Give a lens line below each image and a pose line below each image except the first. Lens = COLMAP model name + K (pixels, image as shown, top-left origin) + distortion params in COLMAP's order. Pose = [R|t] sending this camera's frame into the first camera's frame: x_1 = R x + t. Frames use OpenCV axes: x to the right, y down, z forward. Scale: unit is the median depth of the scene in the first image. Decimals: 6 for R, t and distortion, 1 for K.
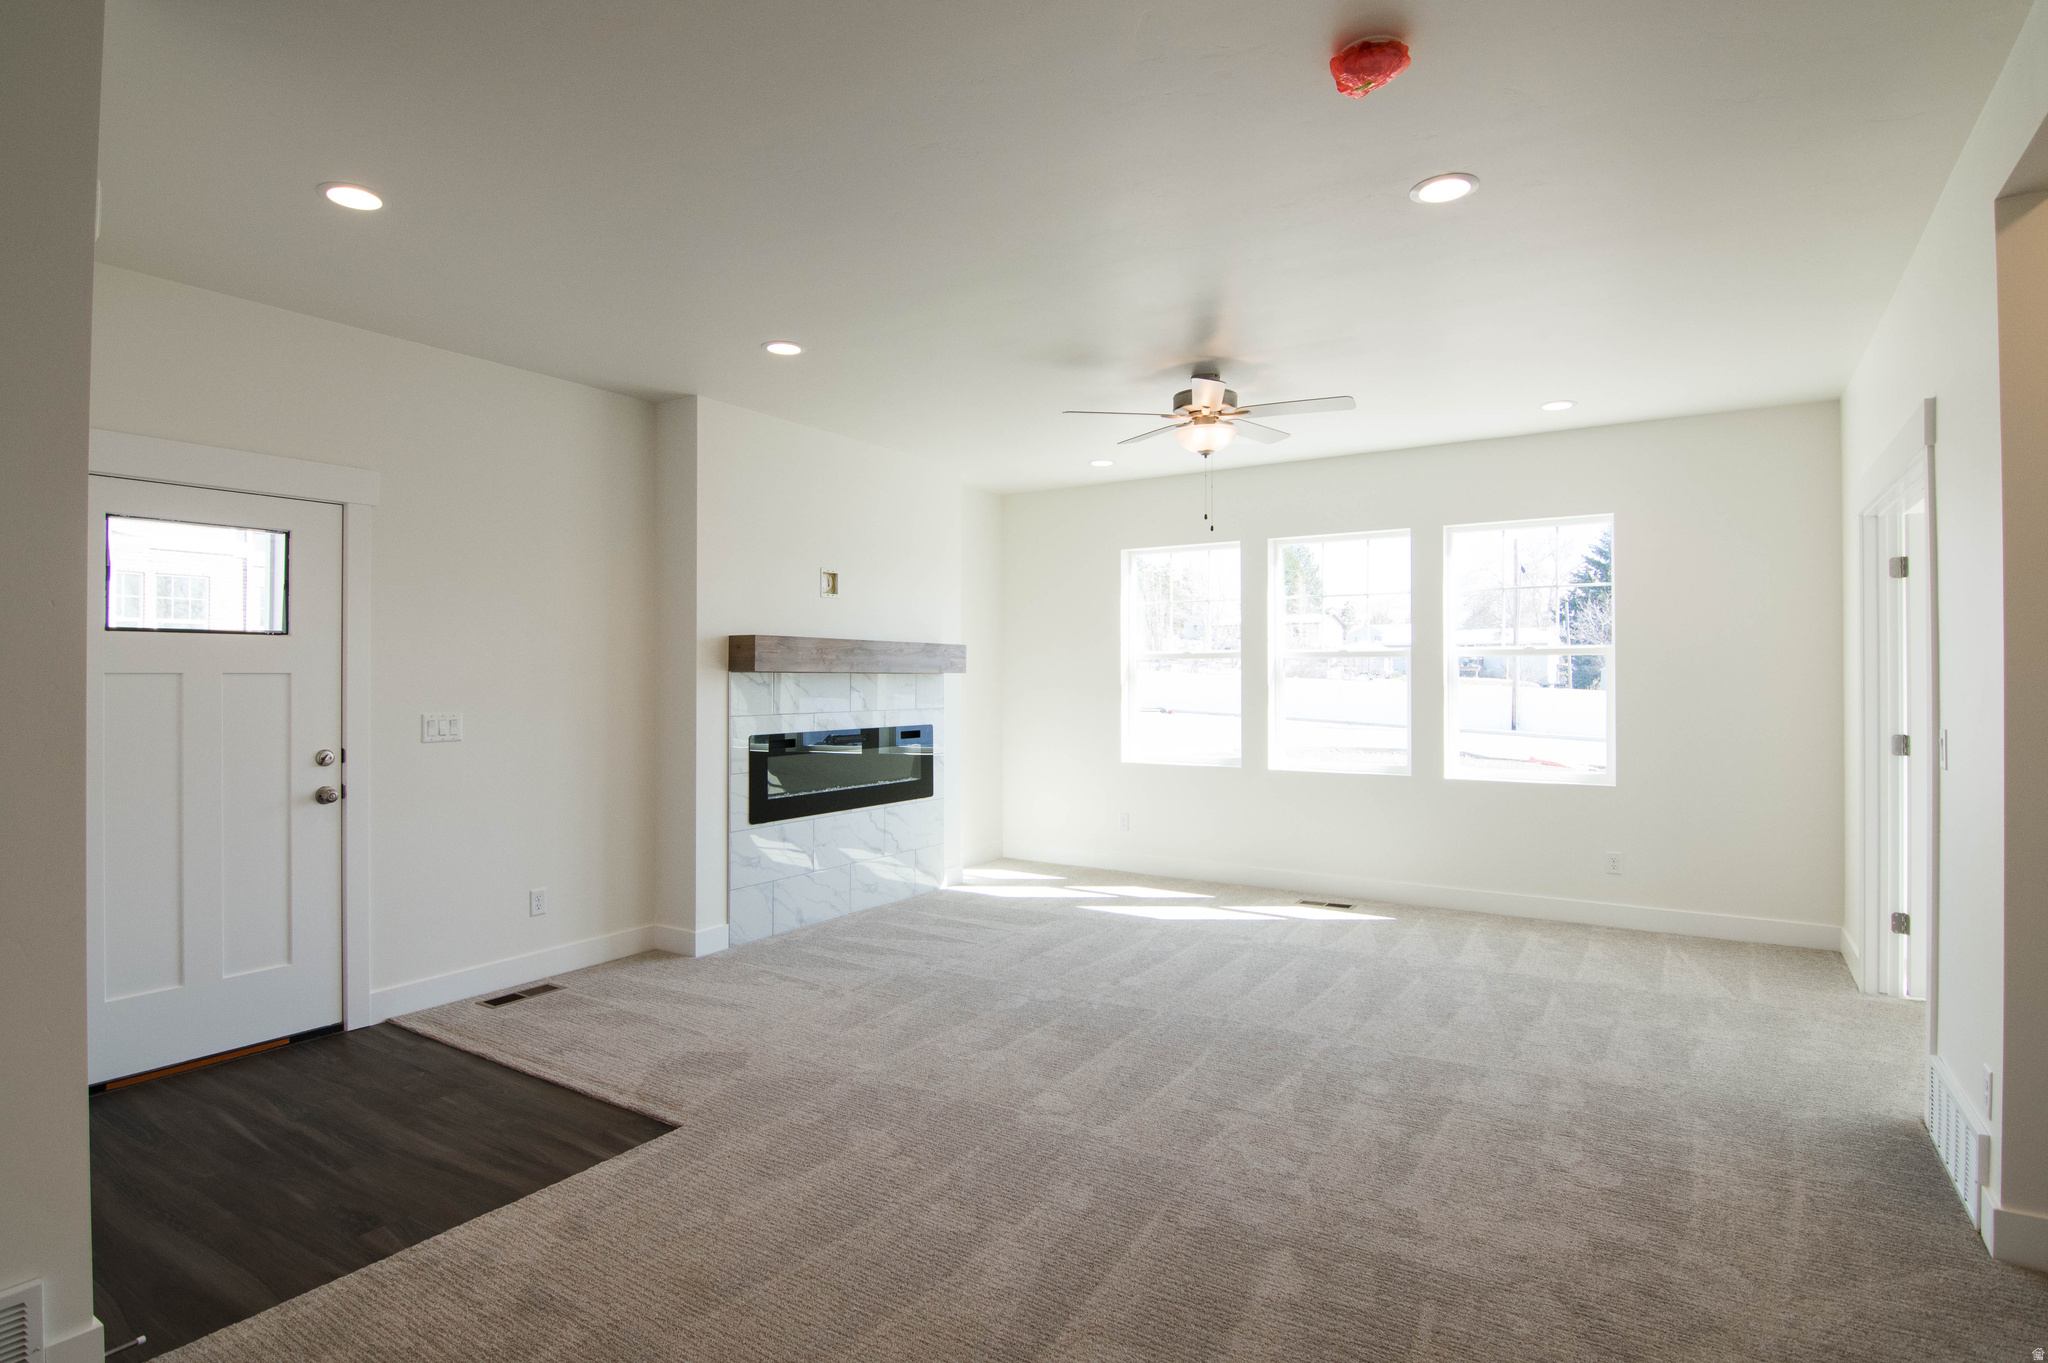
lens RADIAL K [[1019.6, 0, 1020.8], [0, 1019.6, 676.7], [0, 0, 1]] dist [-0.011448, -0.004857]
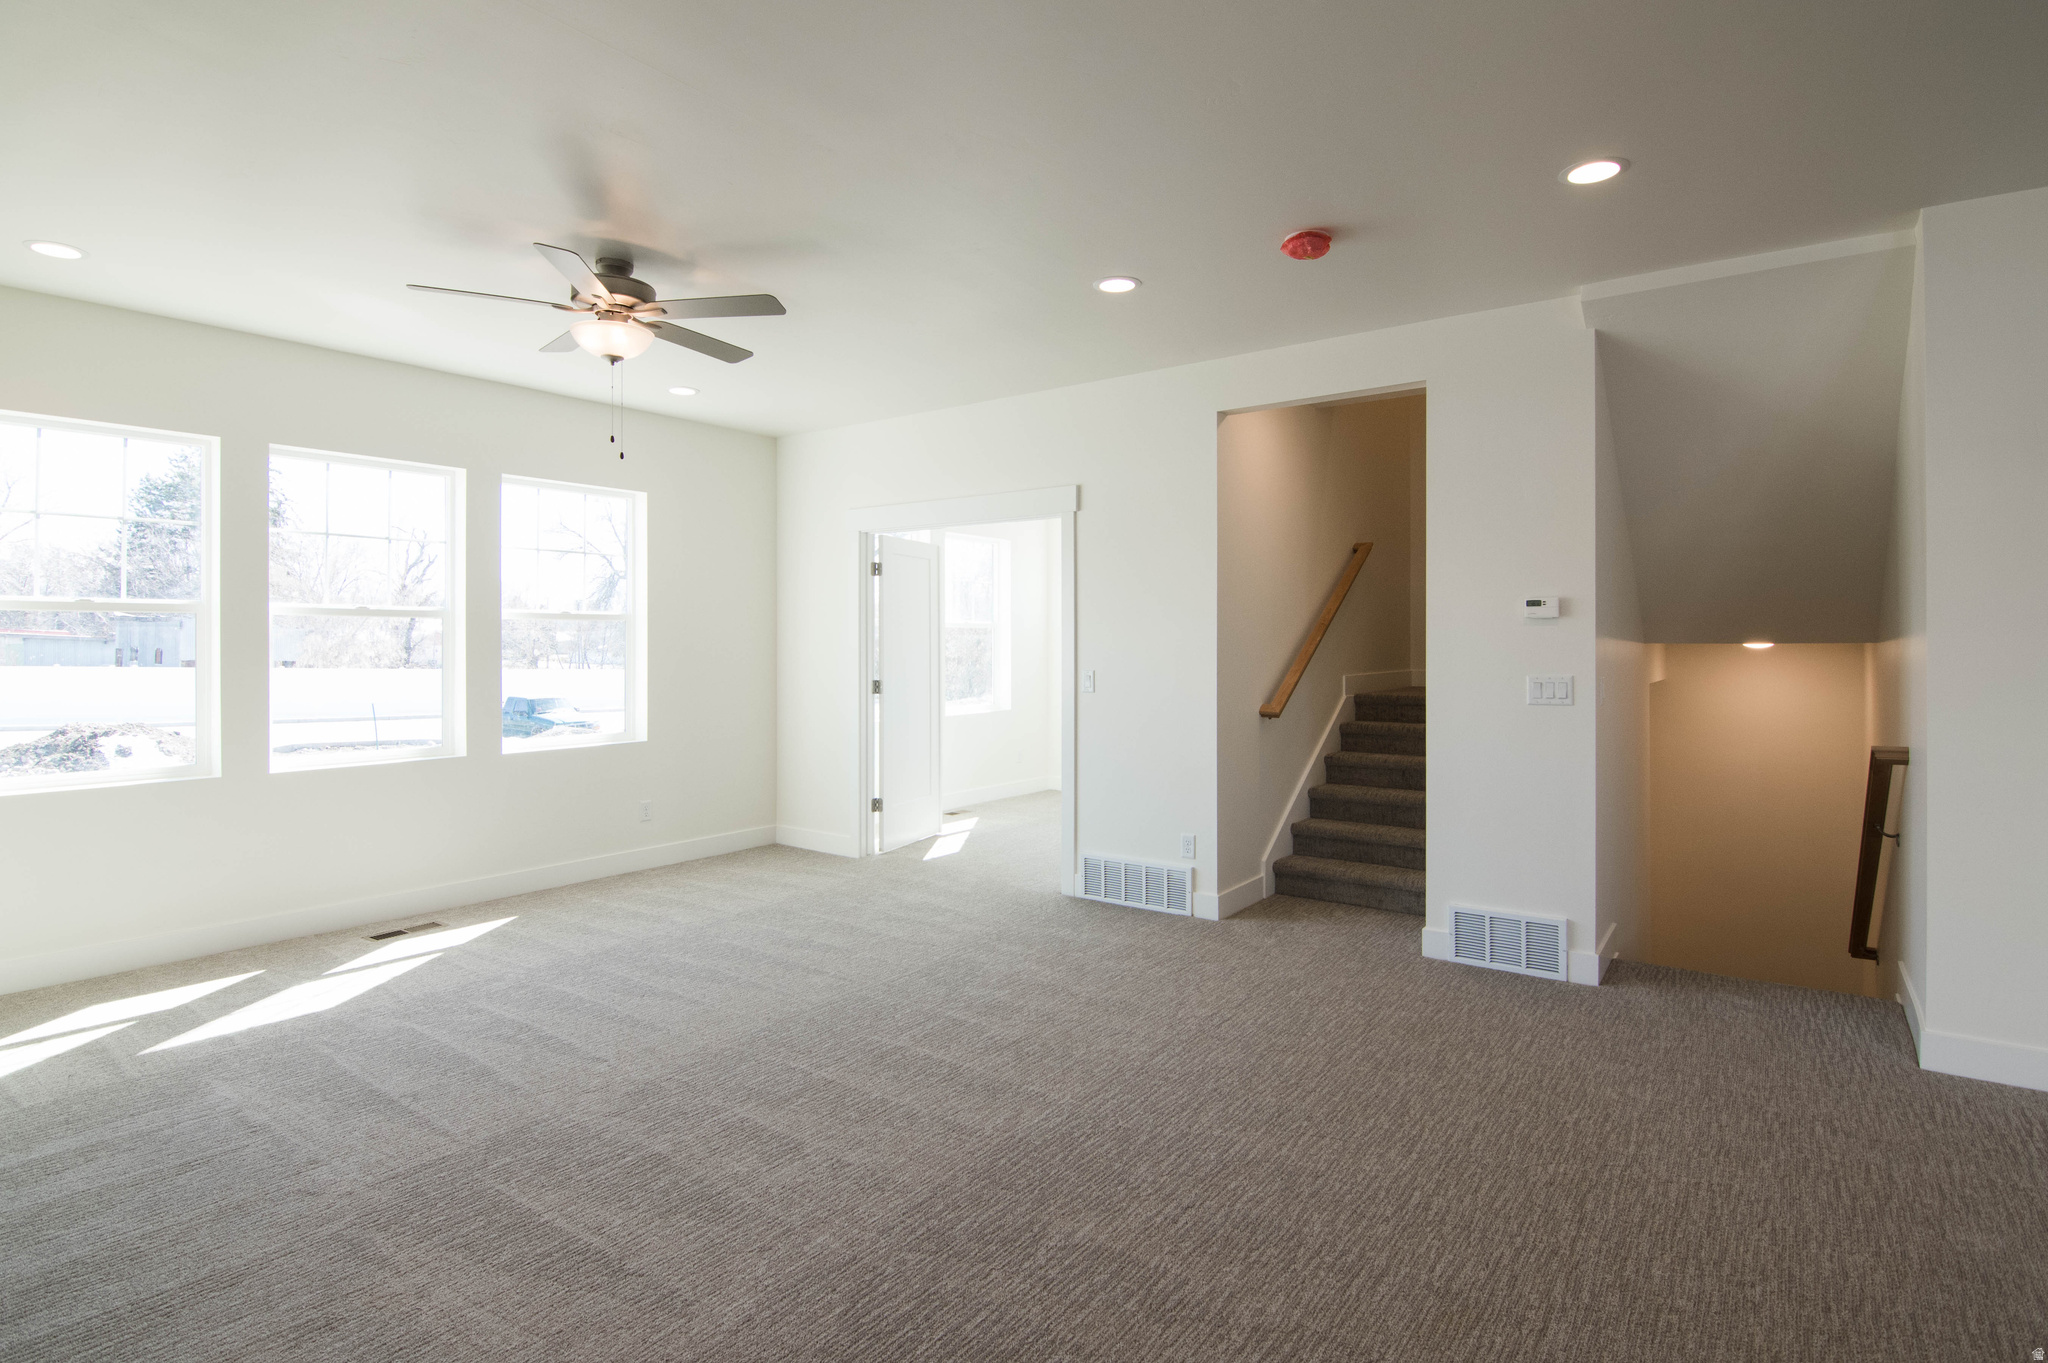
lens RADIAL K [[1019.6, 0, 1019.5], [0, 1019.6, 674.8], [0, 0, 1]] dist [-0.011448, -0.004857]
pose [[0.078331, -0.032968, 0.996382, -0.557776], [-0.002552, 0.999443, 0.033270, -0.001559], [-0.996924, -0.005149, 0.078203, 0.593002]]
